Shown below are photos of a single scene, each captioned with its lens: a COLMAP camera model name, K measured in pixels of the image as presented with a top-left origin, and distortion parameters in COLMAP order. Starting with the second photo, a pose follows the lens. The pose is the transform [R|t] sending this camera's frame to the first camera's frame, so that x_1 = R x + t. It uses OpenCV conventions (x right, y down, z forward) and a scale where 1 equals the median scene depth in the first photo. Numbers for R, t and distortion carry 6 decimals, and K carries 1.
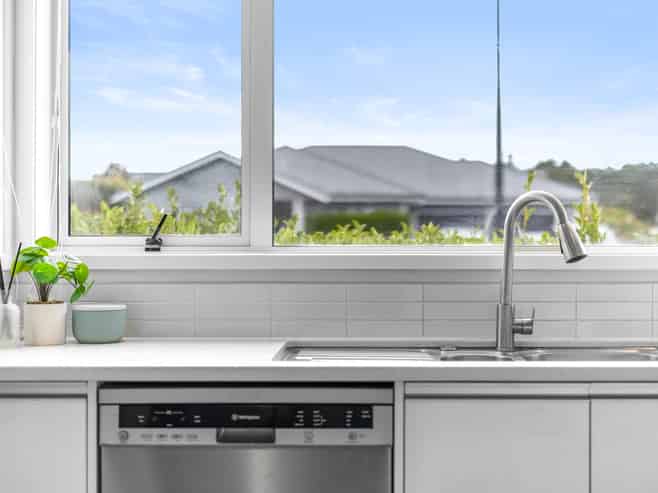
lens RADIAL K [[1032.5, 0, 332.1], [0, 1032.5, 248.4], [0, 0, 1]] dist [0.007377, 0.000000]
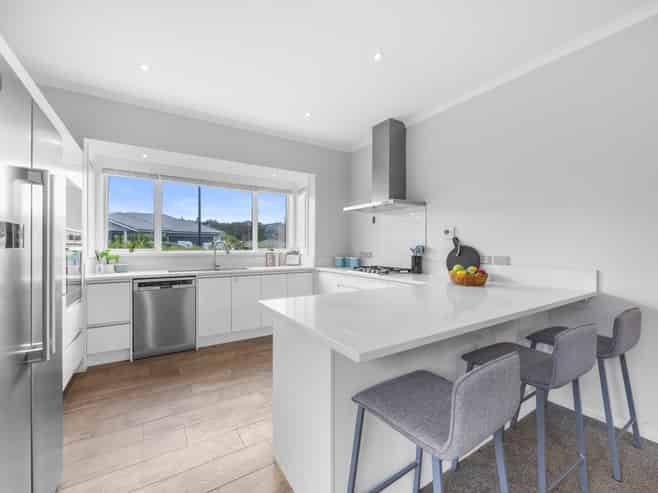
lens RADIAL K [[287.5, 0, 340.9], [0, 287.5, 249.3], [0, 0, 1]] dist [-0.012173, -0.000634]
pose [[0.803564, -0.001174, 0.595217, -0.202658], [-0.006103, 0.999929, 0.010212, -0.031526], [-0.595187, -0.011839, 0.803500, -0.631925]]
